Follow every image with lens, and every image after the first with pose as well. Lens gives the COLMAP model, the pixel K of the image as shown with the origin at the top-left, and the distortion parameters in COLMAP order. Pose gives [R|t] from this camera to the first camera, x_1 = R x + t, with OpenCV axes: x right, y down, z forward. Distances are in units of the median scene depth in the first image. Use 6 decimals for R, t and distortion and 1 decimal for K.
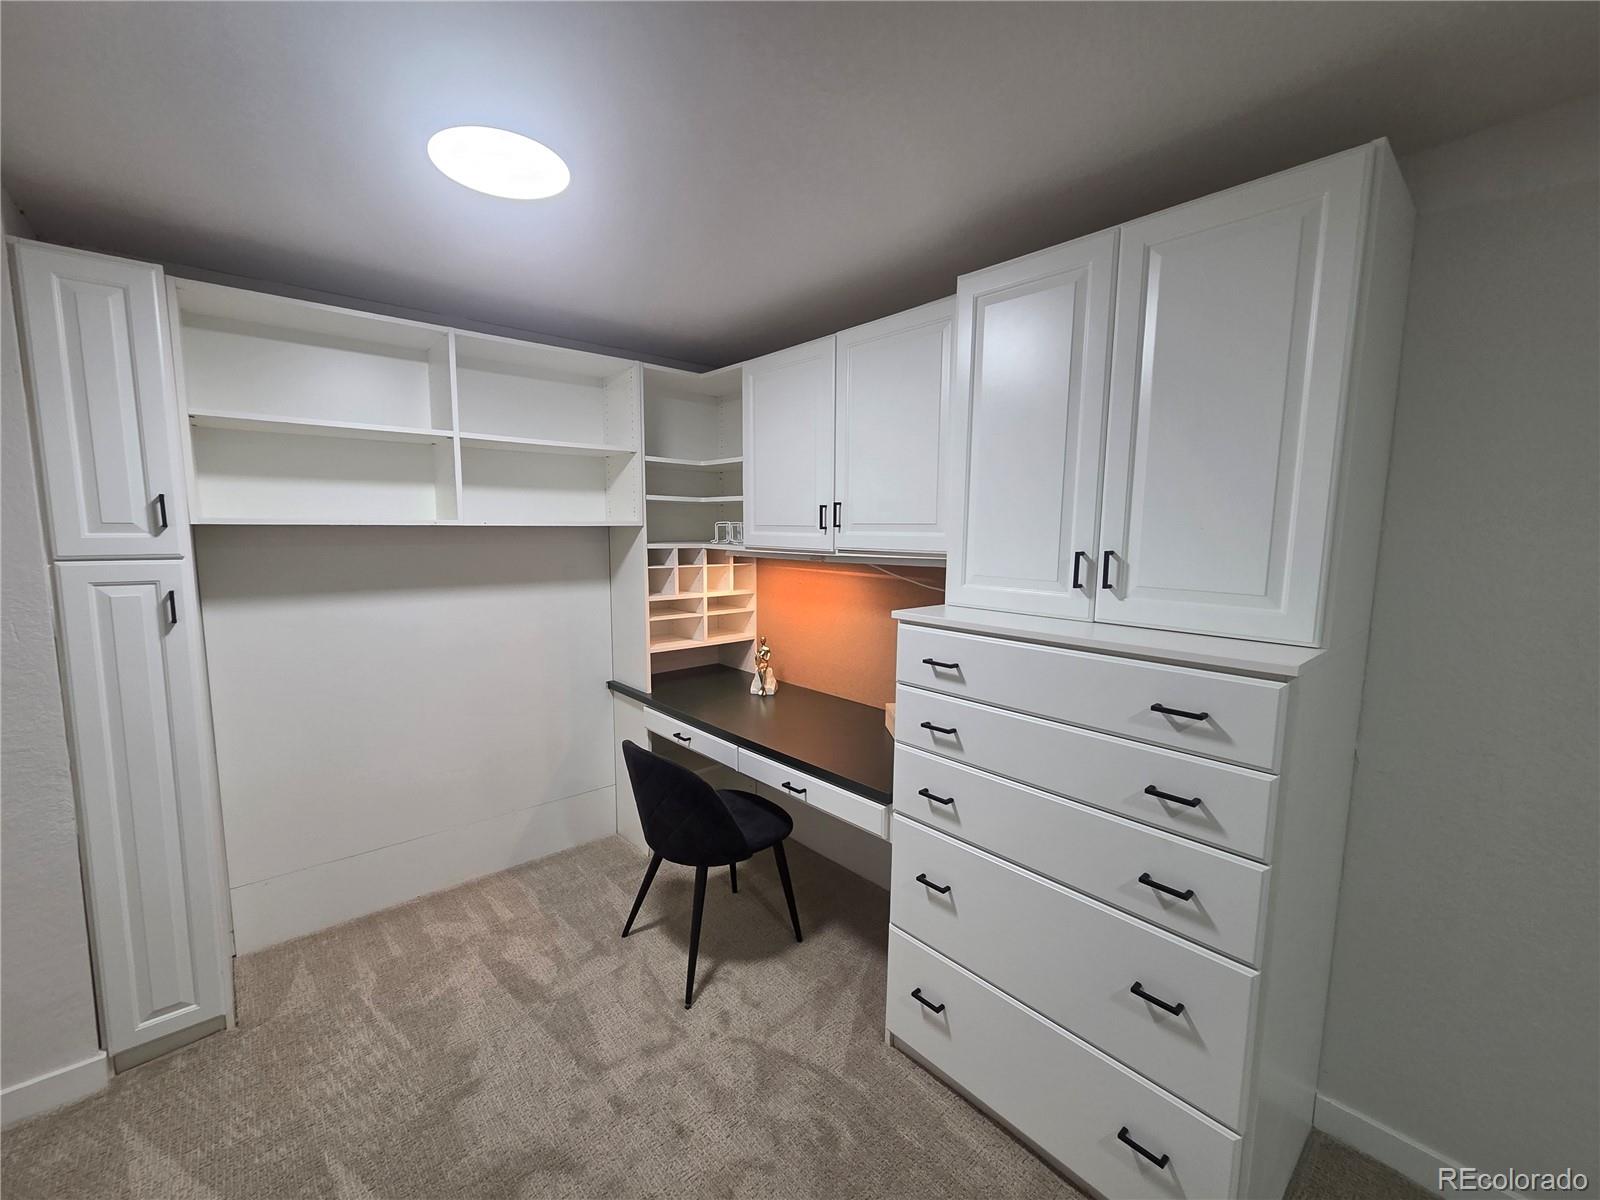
lens RADIAL K [[653.0, 0, 791.1], [0, 653.0, 599.9], [0, 0, 1]] dist [0.004291, -0.001199]
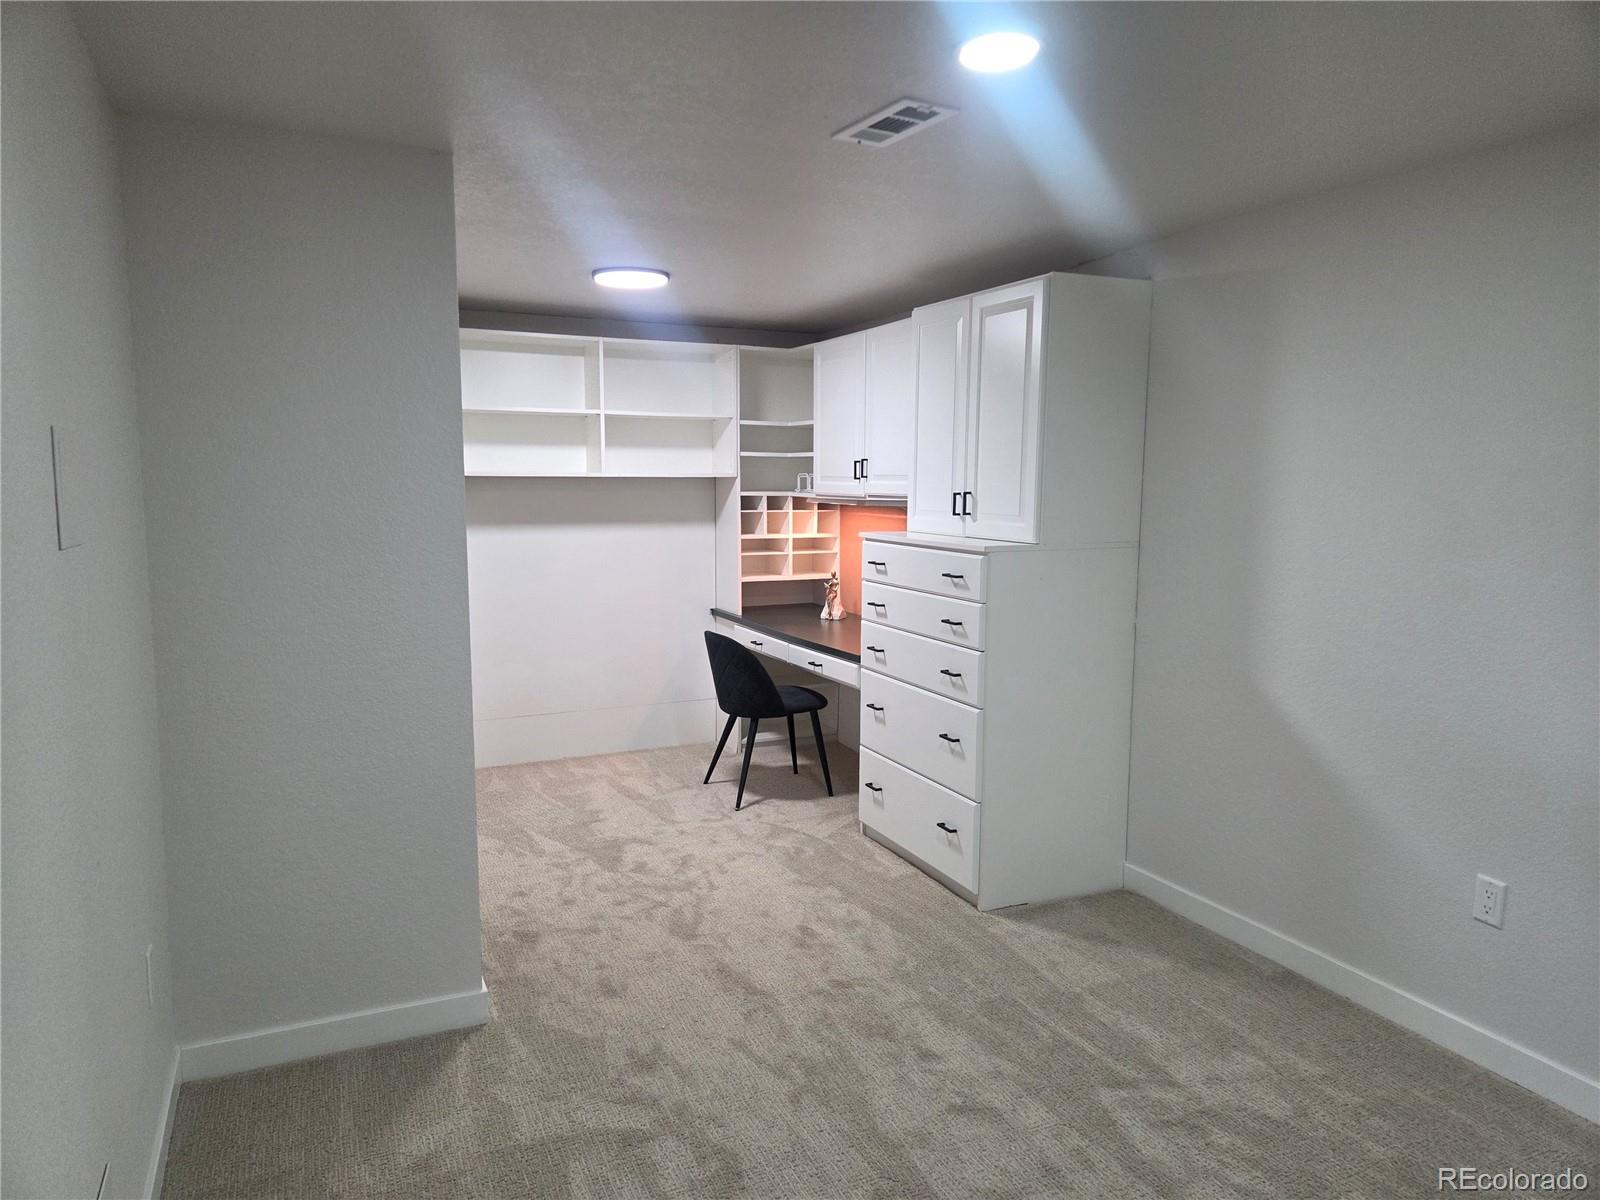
lens RADIAL K [[1106.1, 0, 803.7], [0, 1106.1, 601.2], [0, 0, 1]] dist [0.044468, -0.006119]
pose [[0.961091, 0.030234, -0.274572, 0.522340], [-0.030713, 0.999525, 0.002553, 0.123189], [0.274519, 0.005979, 0.961563, -1.070581]]
